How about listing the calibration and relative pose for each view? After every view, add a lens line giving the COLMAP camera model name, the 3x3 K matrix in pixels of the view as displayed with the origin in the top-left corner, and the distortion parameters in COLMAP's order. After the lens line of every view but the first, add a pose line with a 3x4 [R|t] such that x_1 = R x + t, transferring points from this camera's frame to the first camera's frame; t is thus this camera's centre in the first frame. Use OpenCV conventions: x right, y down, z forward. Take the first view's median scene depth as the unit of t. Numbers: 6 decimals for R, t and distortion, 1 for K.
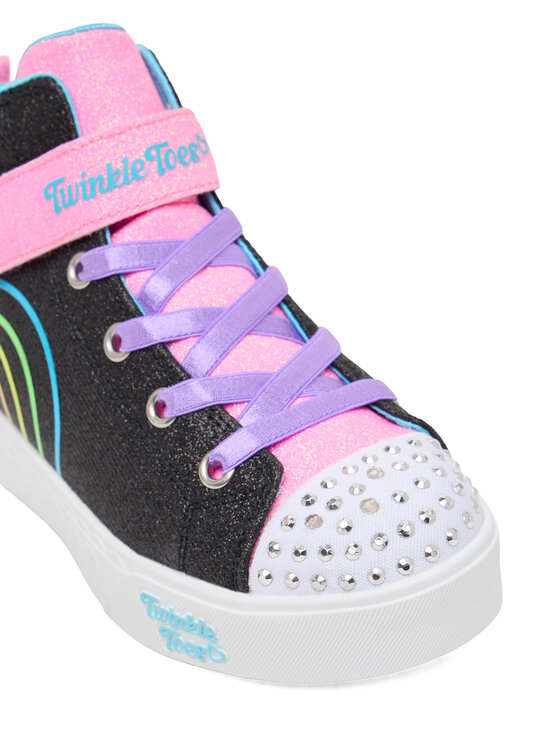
lens RADIAL K [[1576.1, 0, 282.6], [0, 1576.1, 373.8], [0, 0, 1]] dist [-0.117549, 0.000000]
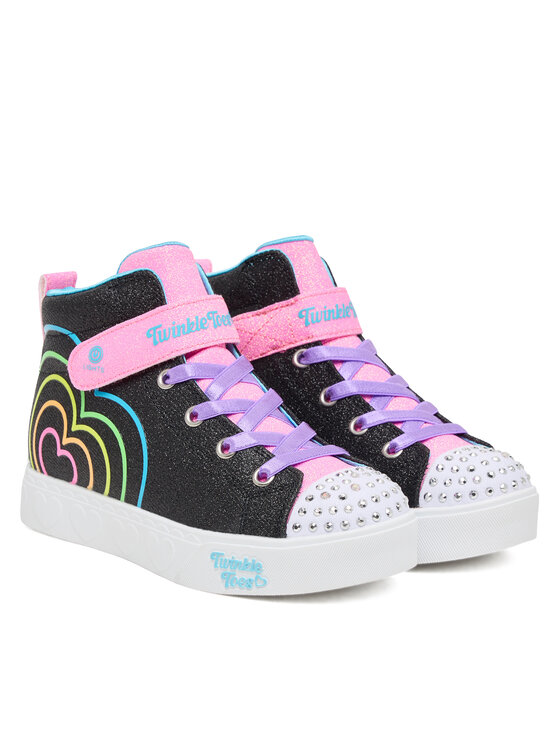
lens RADIAL K [[2370.9, 0, 279.6], [0, 2370.9, 372.9], [0, 0, 1]] dist [-0.216675, 0.000000]
pose [[0.971081, 0.069855, 0.228301, -0.606310], [-0.003739, 0.960571, -0.278008, 0.652267], [-0.238720, 0.269115, 0.933054, -1.453642]]
